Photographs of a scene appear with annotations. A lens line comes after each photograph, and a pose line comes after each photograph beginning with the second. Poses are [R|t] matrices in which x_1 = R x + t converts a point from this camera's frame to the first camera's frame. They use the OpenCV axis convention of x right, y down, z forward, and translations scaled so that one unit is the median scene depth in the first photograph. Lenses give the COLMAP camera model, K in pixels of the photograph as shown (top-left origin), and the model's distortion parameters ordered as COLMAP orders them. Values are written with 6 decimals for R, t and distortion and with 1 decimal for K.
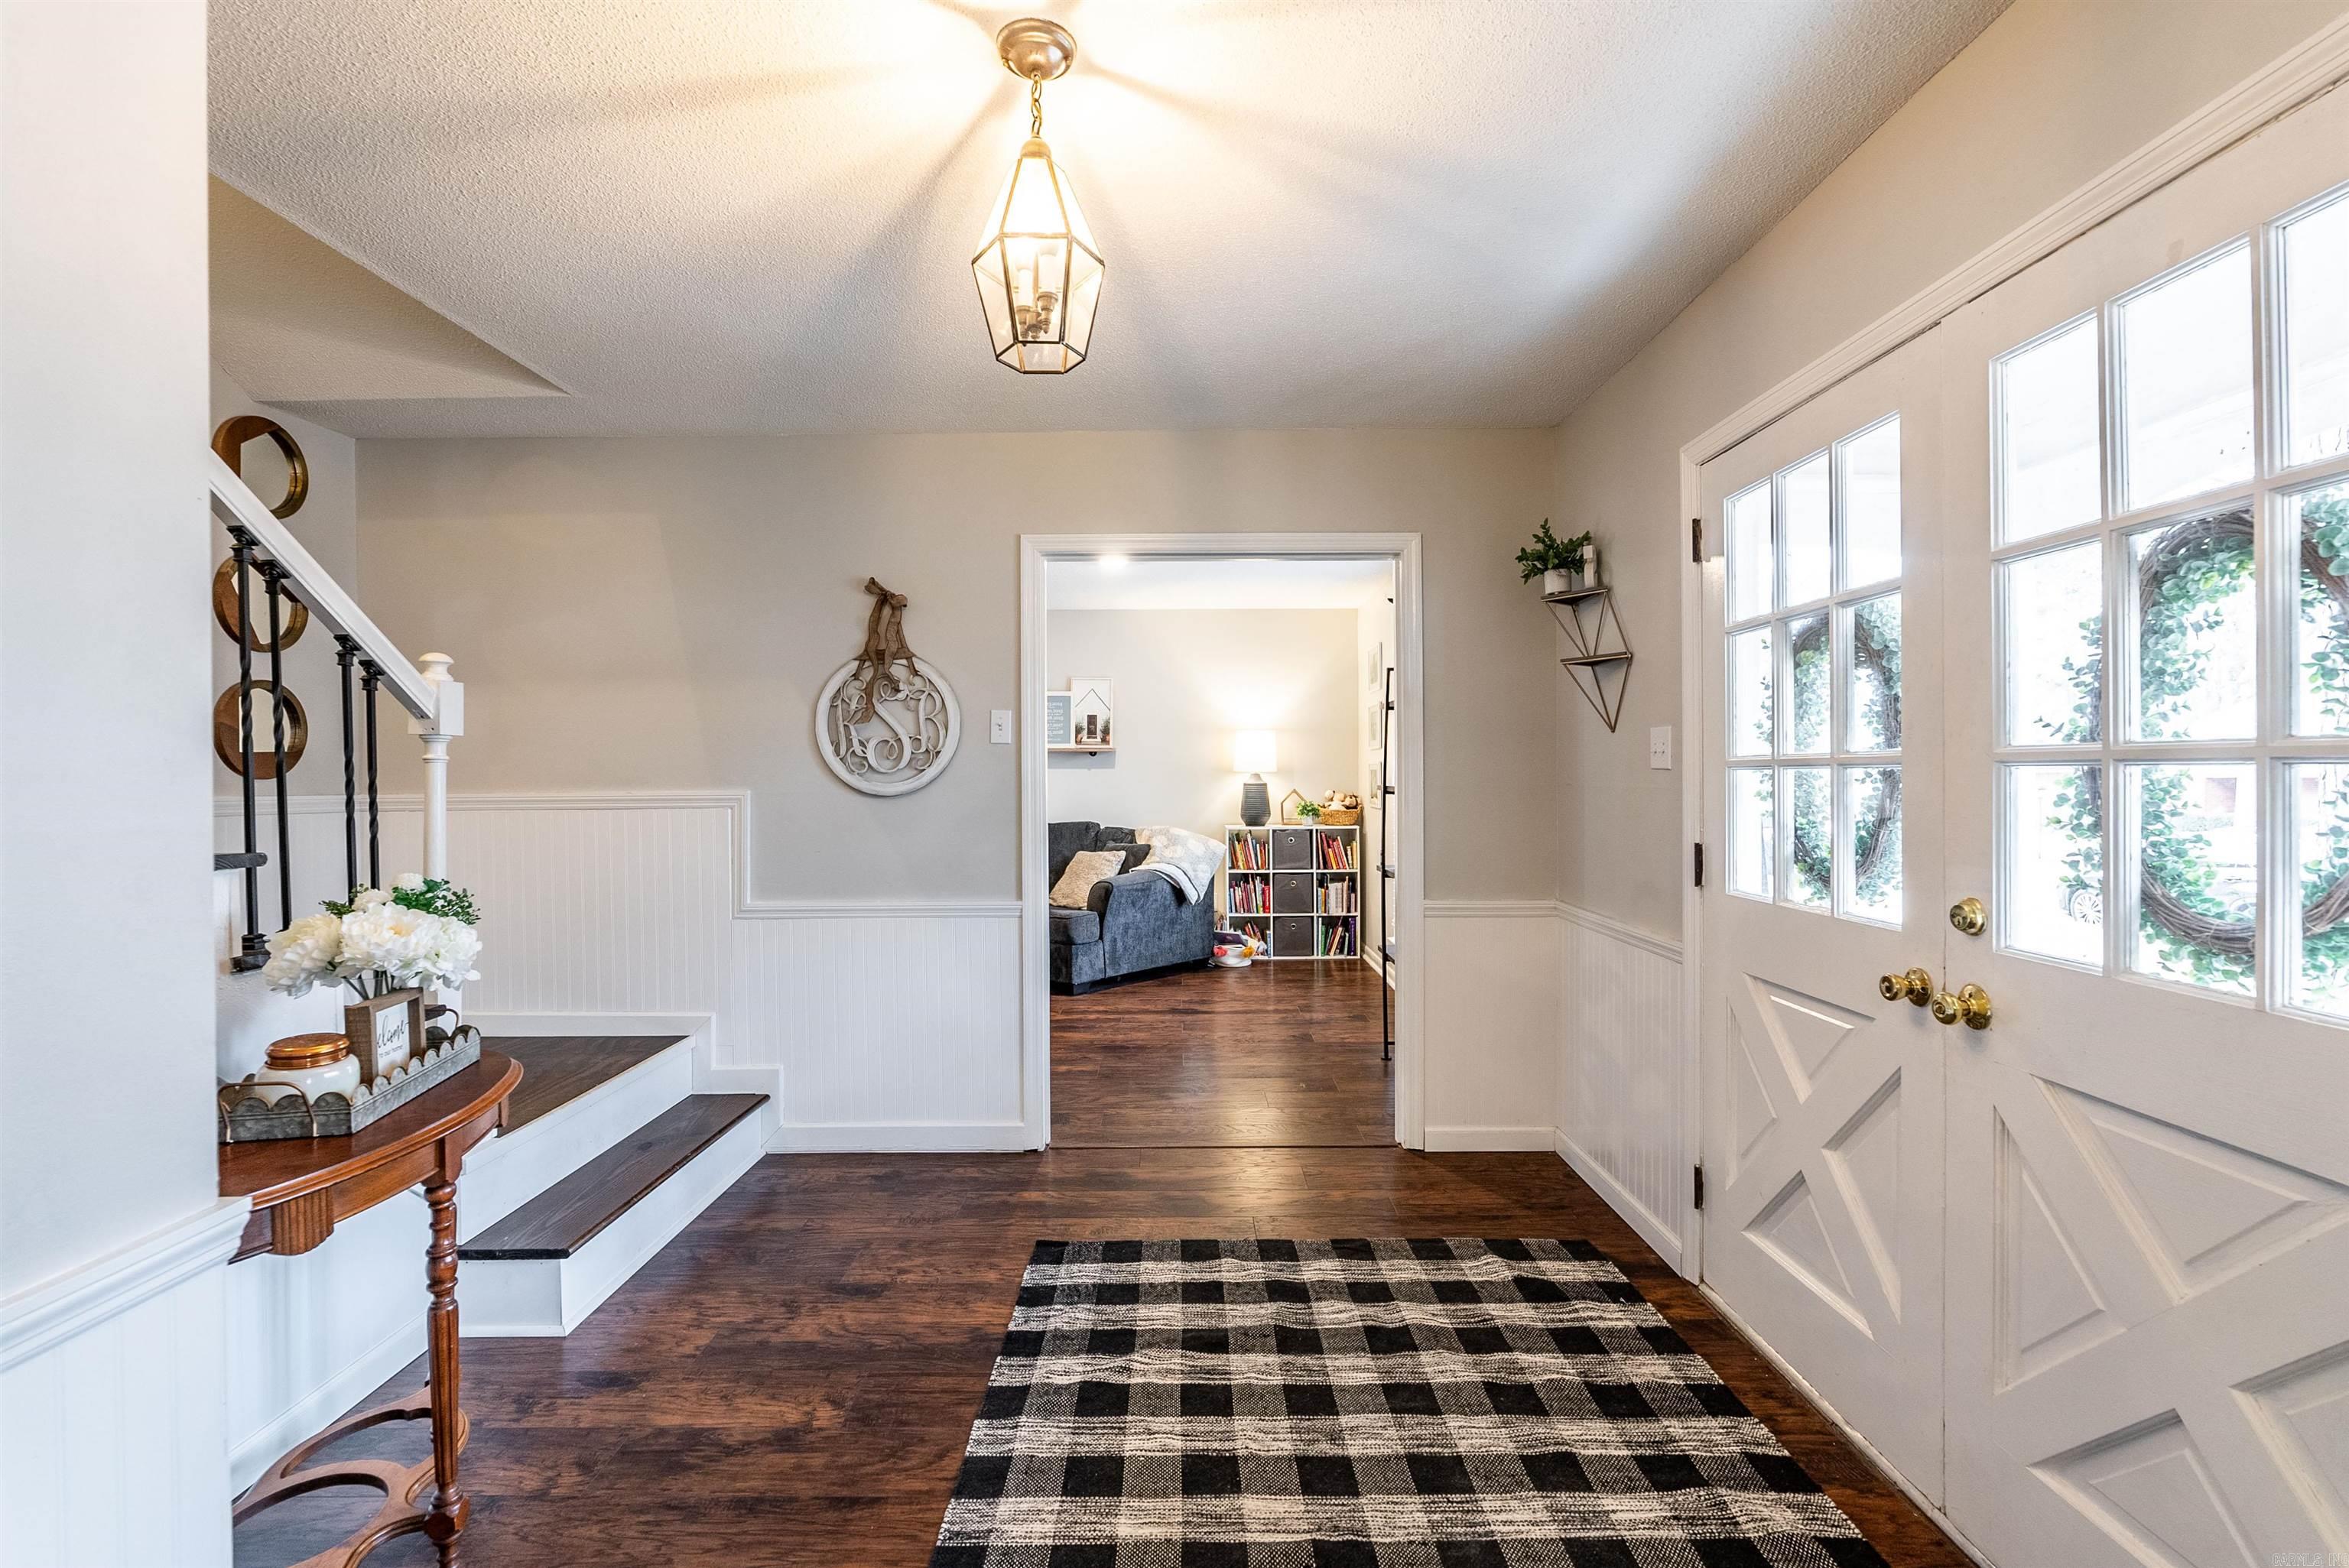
lens RADIAL K [[1063.0, 0, 1182.9], [0, 1063.0, 771.6], [0, 0, 1]] dist [-0.002823, -0.000399]
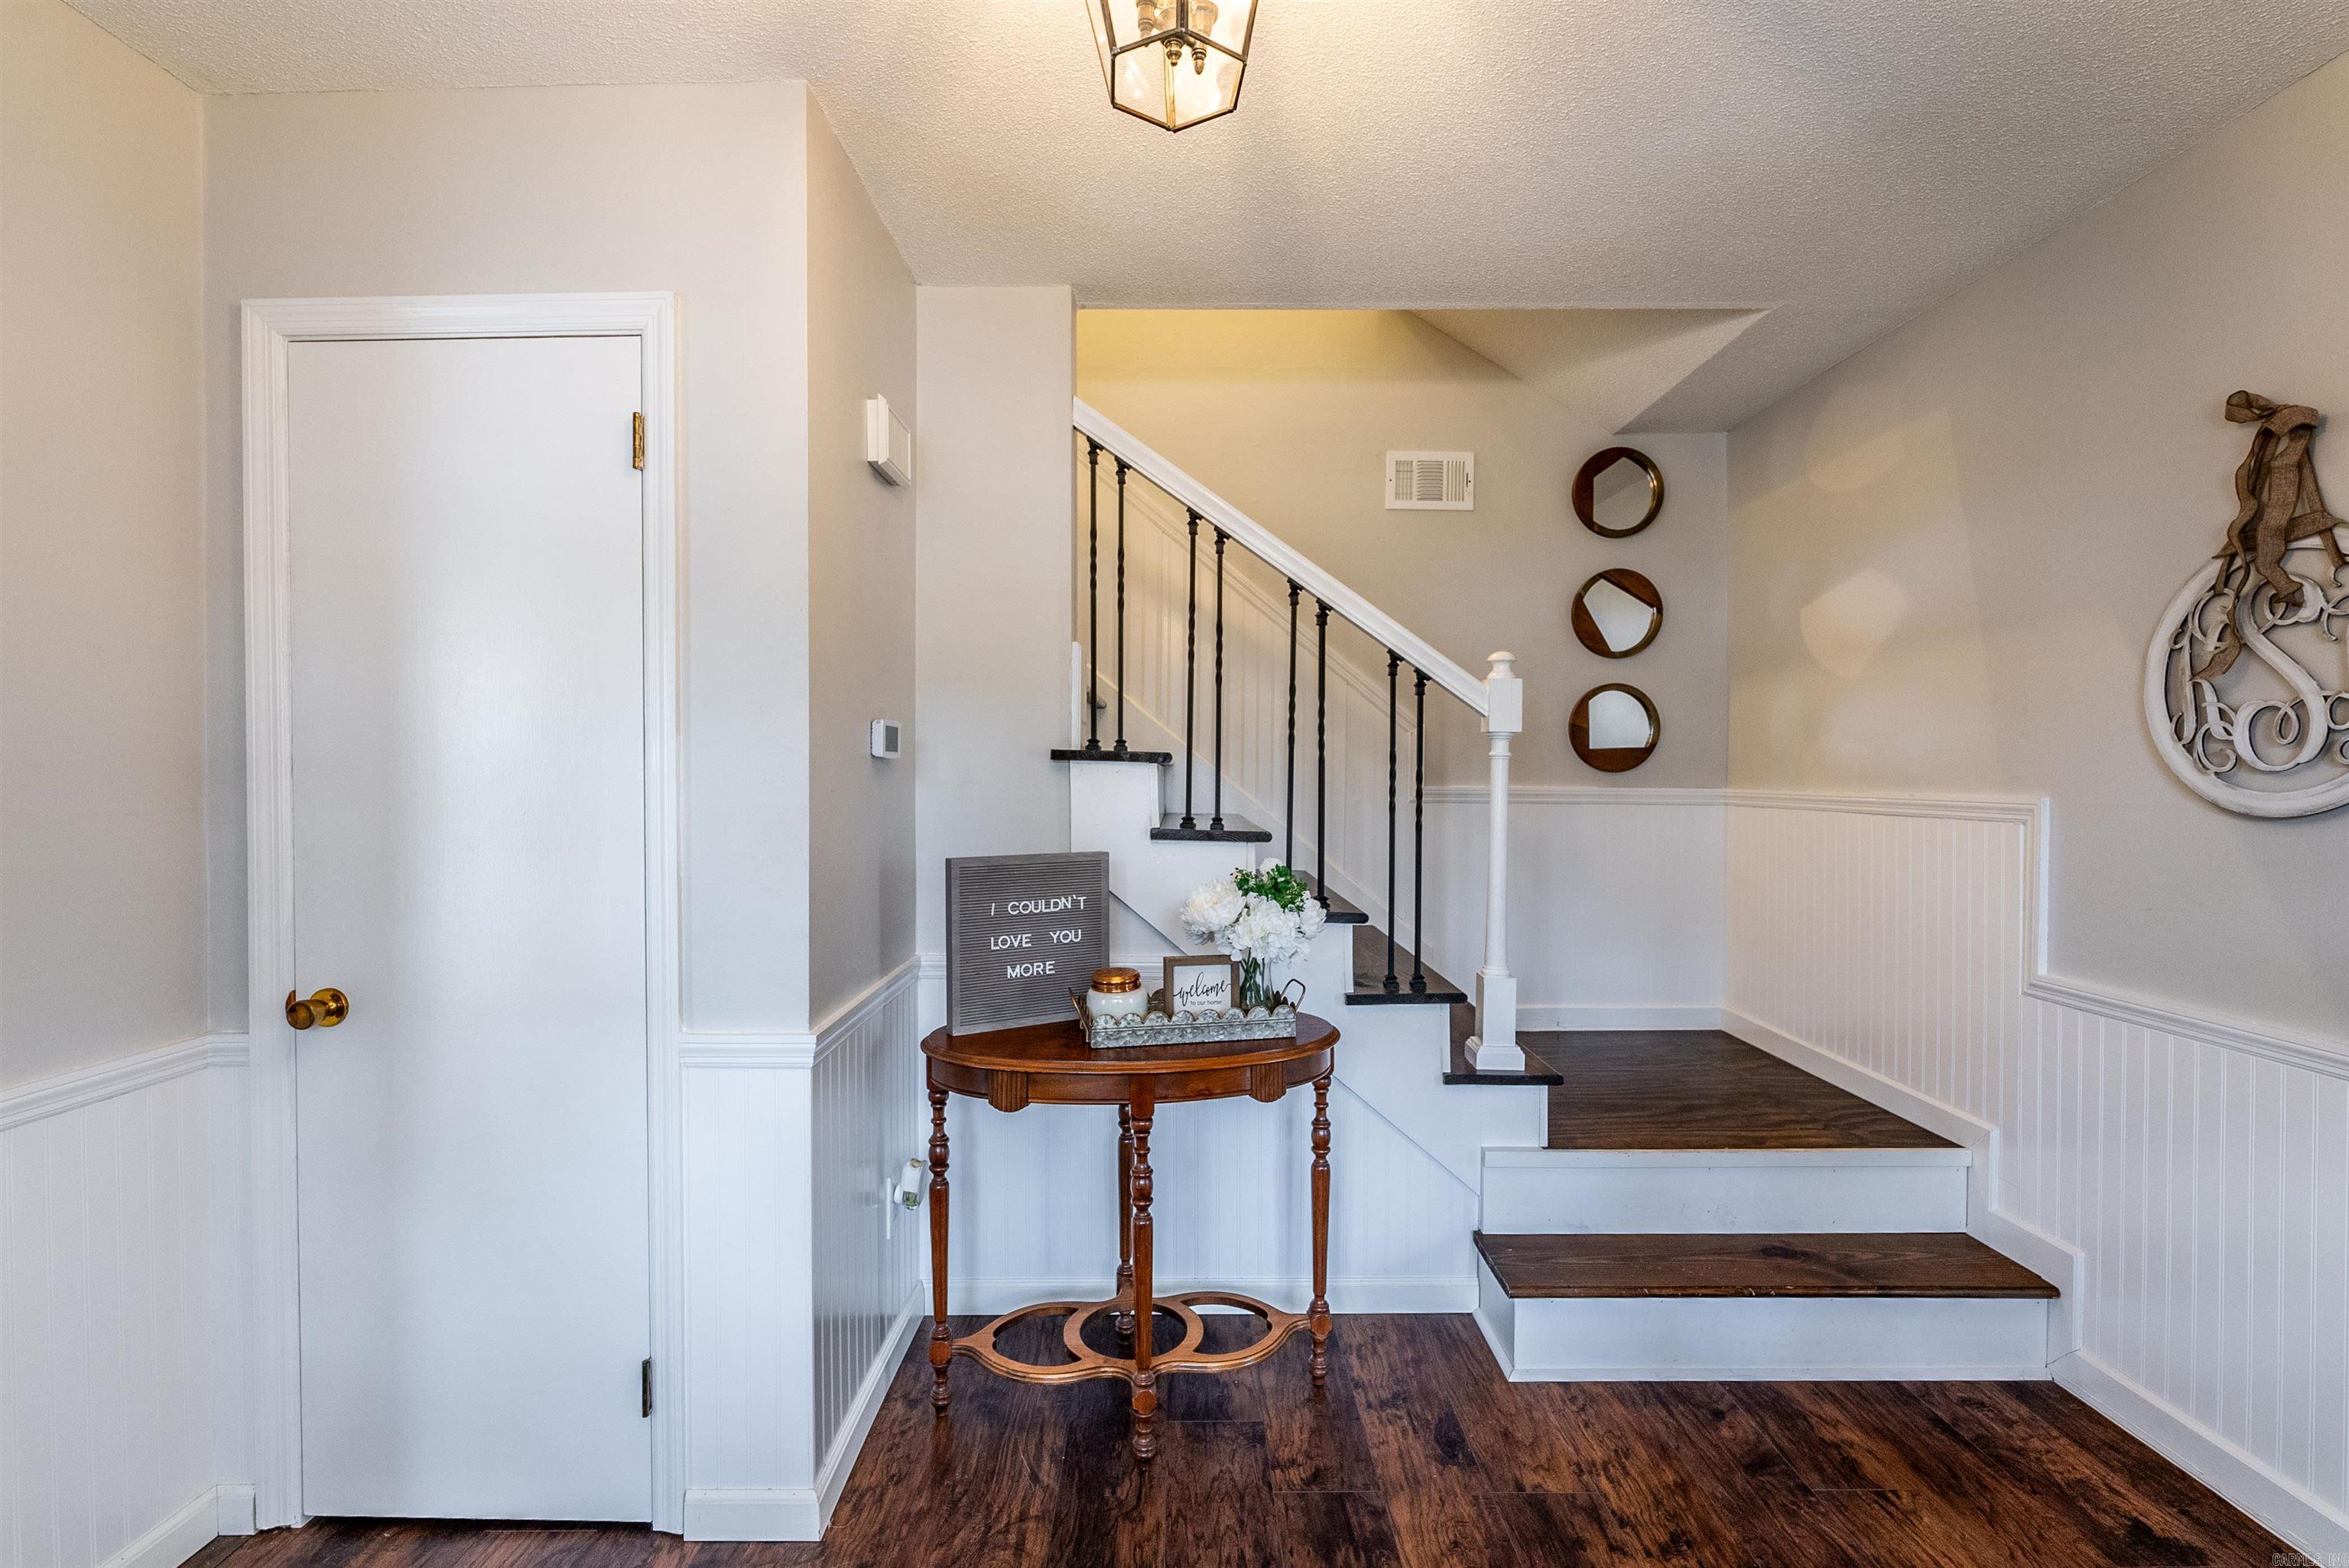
lens RADIAL K [[1043.0, 0, 1172.0], [0, 1043.0, 791.5], [0, 0, 1]] dist [0.000429, 0.000180]
pose [[-0.003109, 0.027839, -0.999608, 0.212629], [0.000774, 0.999612, 0.027836, -0.003930], [0.999995, -0.000687, -0.003129, 0.482092]]
